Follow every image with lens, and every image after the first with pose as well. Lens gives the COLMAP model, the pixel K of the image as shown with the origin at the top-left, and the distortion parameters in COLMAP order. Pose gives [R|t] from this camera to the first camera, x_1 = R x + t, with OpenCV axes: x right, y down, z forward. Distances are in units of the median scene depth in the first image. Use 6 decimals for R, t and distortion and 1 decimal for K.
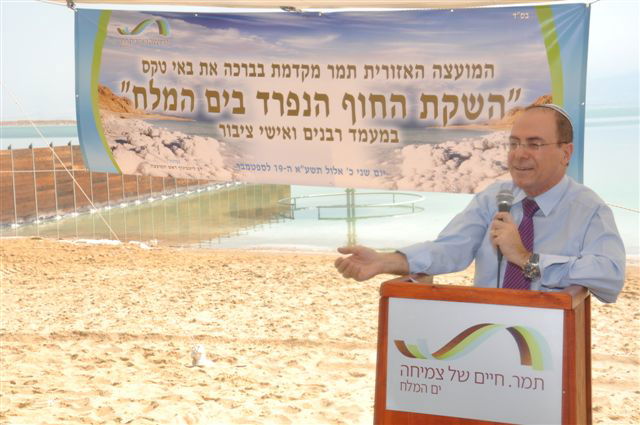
lens RADIAL K [[1153.6, 0, 305.8], [0, 1153.6, 211.7], [0, 0, 1]] dist [0.410740, 0.000000]
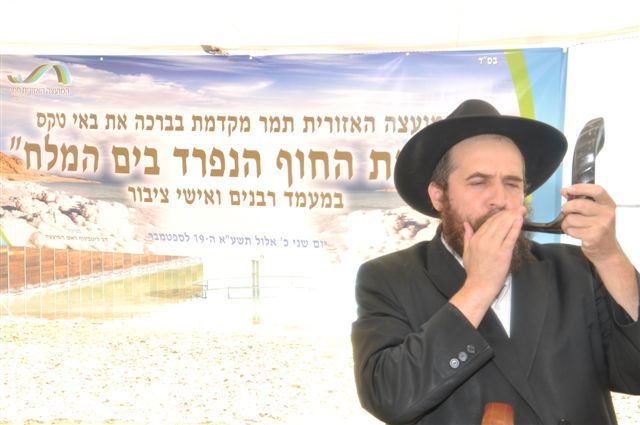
lens RADIAL K [[906.6, 0, 305.3], [0, 906.6, 208.1], [0, 0, 1]] dist [0.195019, 0.000000]
pose [[0.995019, 0.010526, 0.099124, -0.012294], [-0.001402, 0.995789, -0.091669, 0.000777], [-0.099671, 0.091073, 0.990844, 0.337026]]
